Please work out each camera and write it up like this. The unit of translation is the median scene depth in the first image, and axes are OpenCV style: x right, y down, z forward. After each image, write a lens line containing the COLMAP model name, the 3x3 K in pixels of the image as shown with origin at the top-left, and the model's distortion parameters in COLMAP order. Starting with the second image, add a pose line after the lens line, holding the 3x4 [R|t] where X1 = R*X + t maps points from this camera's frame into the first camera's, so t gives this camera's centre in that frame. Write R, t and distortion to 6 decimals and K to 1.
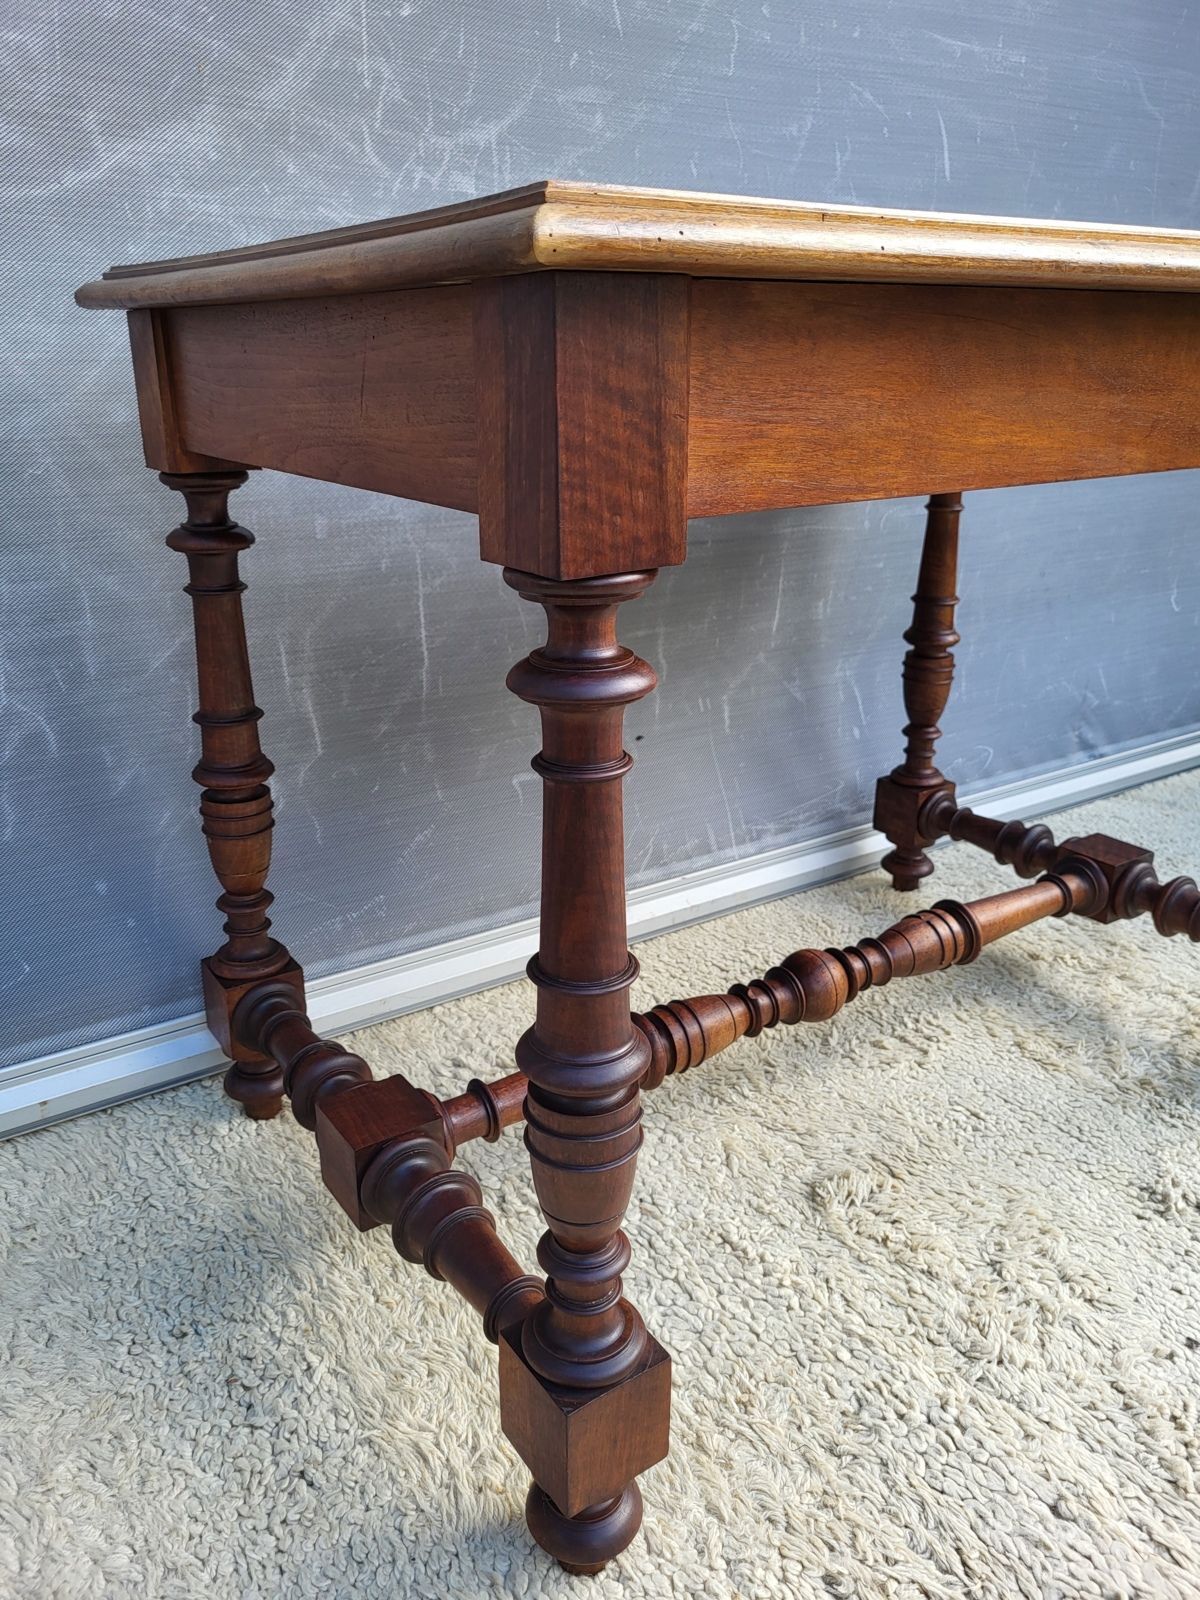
lens RADIAL K [[1225.9, 0, 601.2], [0, 1225.9, 780.4], [0, 0, 1]] dist [0.048295, -0.033748]
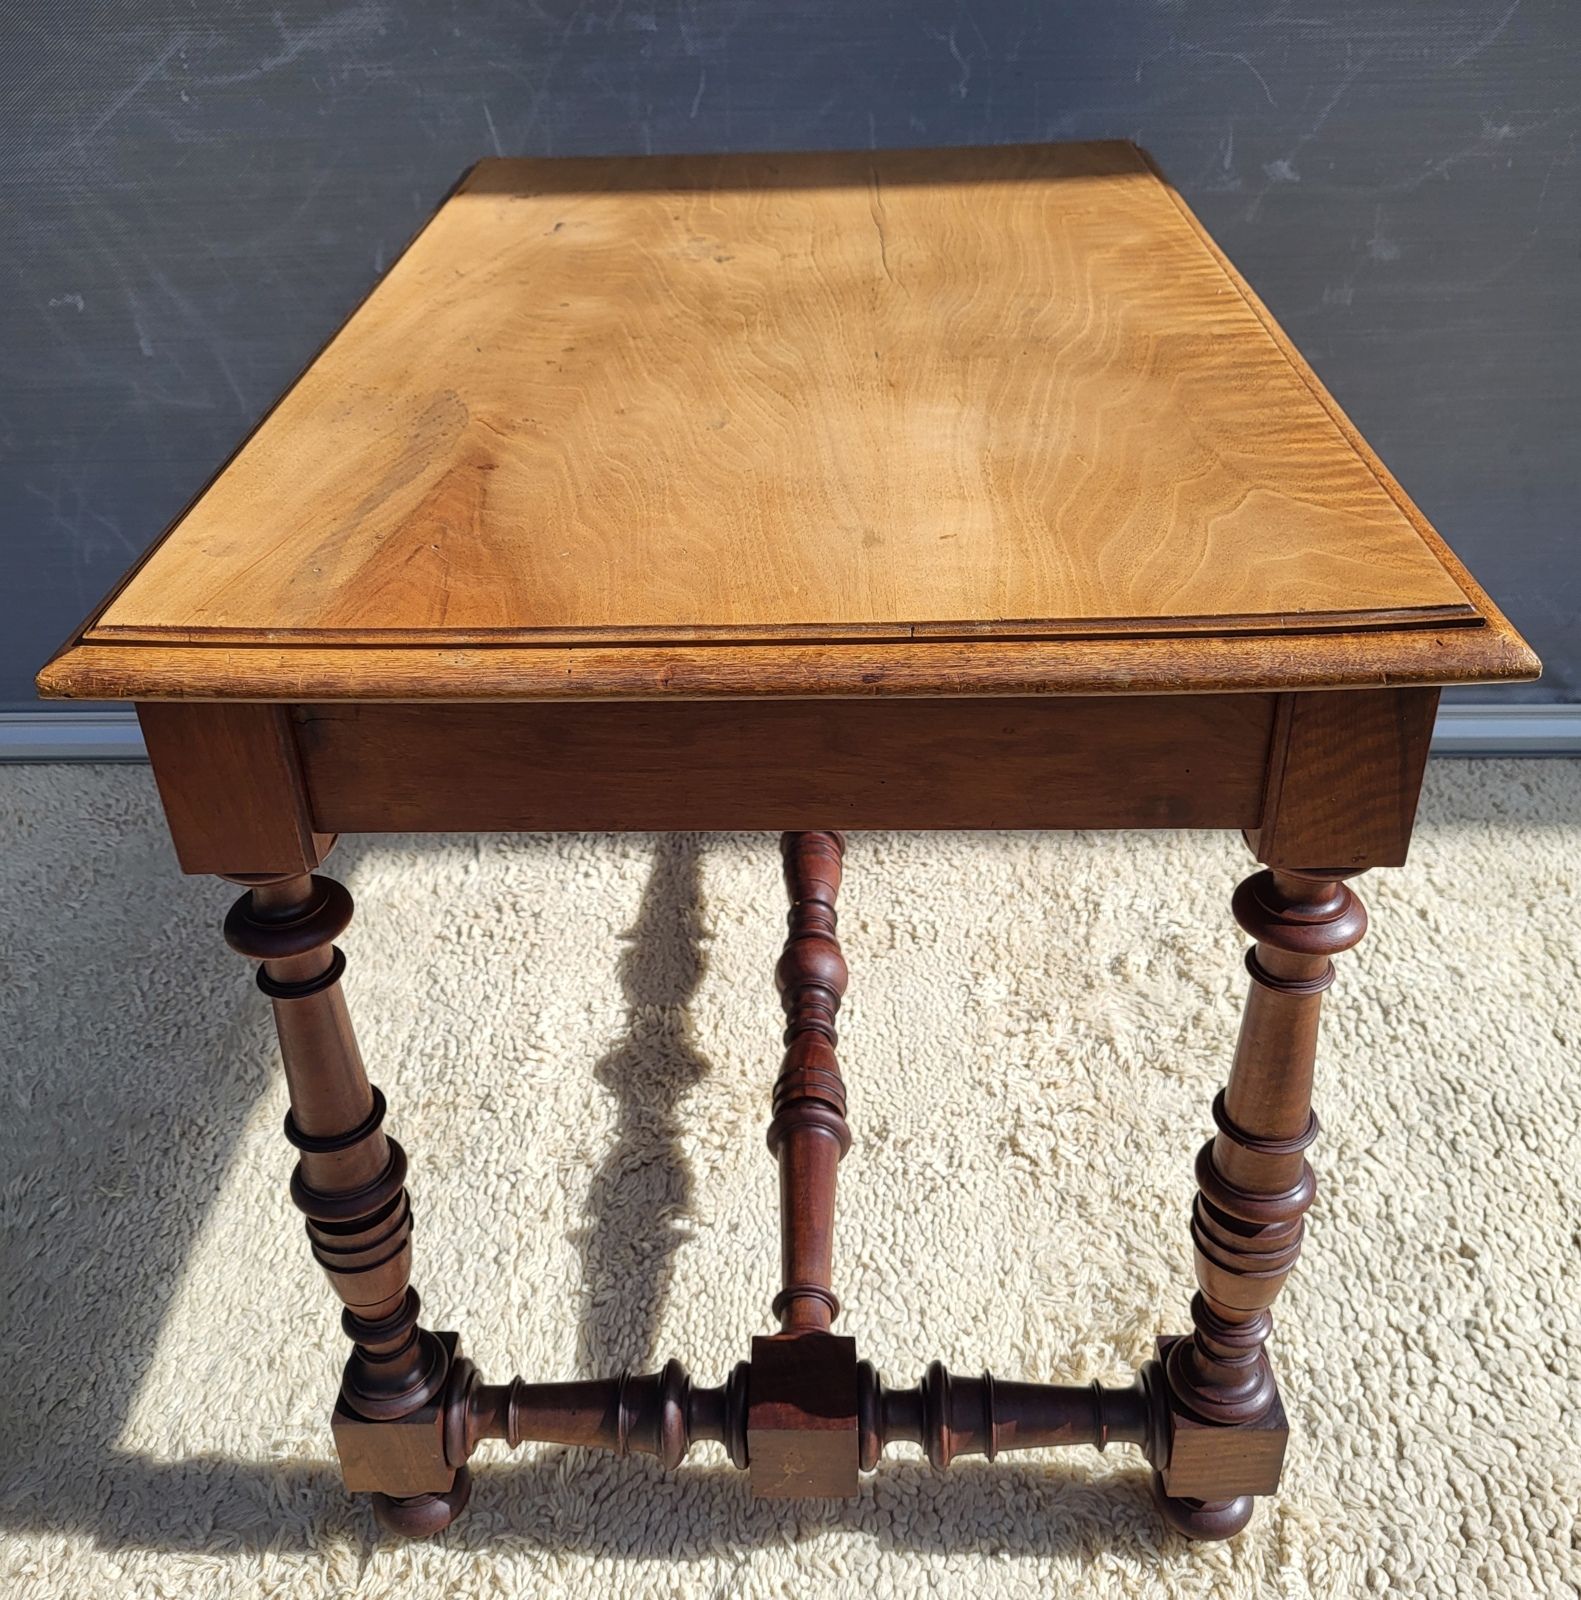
lens RADIAL K [[1627.3, 0, 785.9], [0, 1627.3, 725.4], [0, 0, 1]] dist [0.045189, -0.023876]
pose [[0.809360, 0.286681, -0.512592, 0.838928], [-0.168287, 0.949380, 0.265249, -0.299918], [0.562686, -0.128419, 0.816635, -0.126626]]
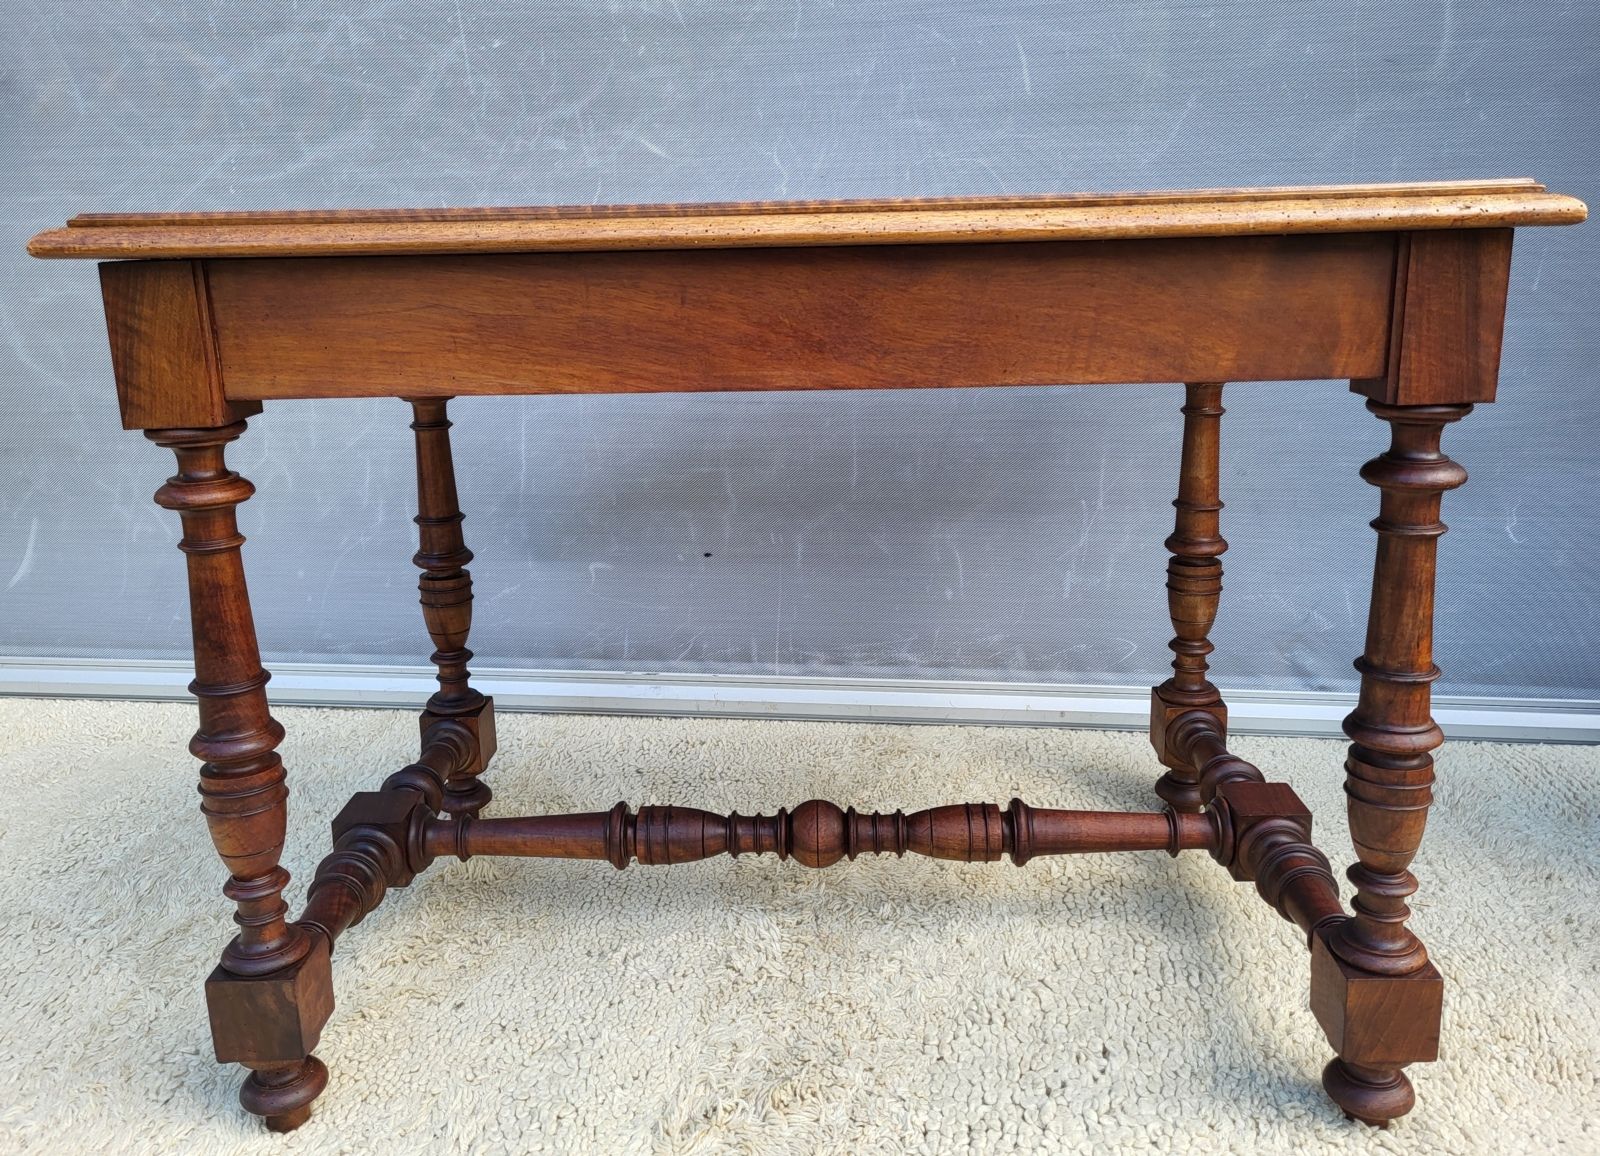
lens RADIAL K [[1312.9, 0, 794.7], [0, 1312.9, 528.3], [0, 0, 1]] dist [0.043478, -0.015094]
pose [[0.749799, 0.138493, -0.647009, 1.134511], [-0.195114, 0.980647, -0.016203, -0.067656], [0.632244, 0.138390, 0.762310, 0.058838]]
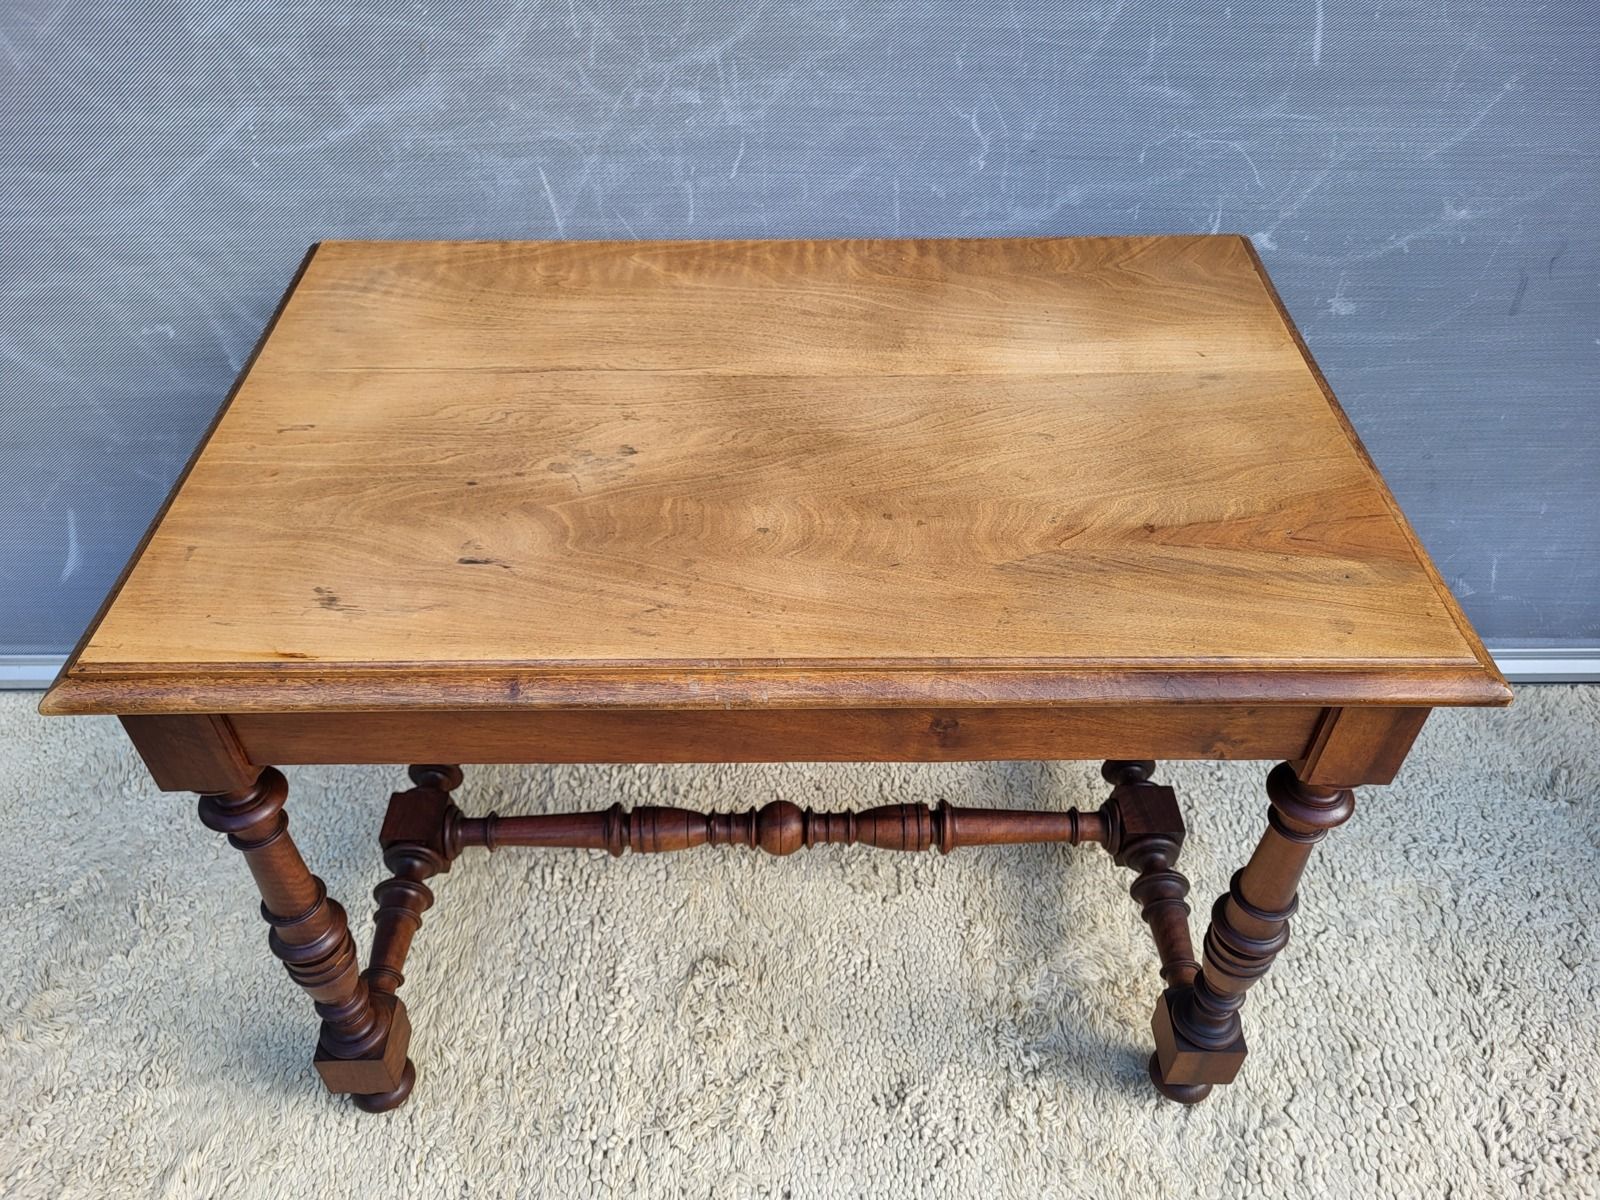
lens RADIAL K [[1225.9, 0, 800.6], [0, 1225.9, 607.2], [0, 0, 1]] dist [0.048295, -0.033748]
pose [[0.830347, 0.384230, -0.403597, 0.580505], [-0.186584, 0.874168, 0.448348, -0.582676], [0.525081, -0.296980, 0.797555, 0.035366]]
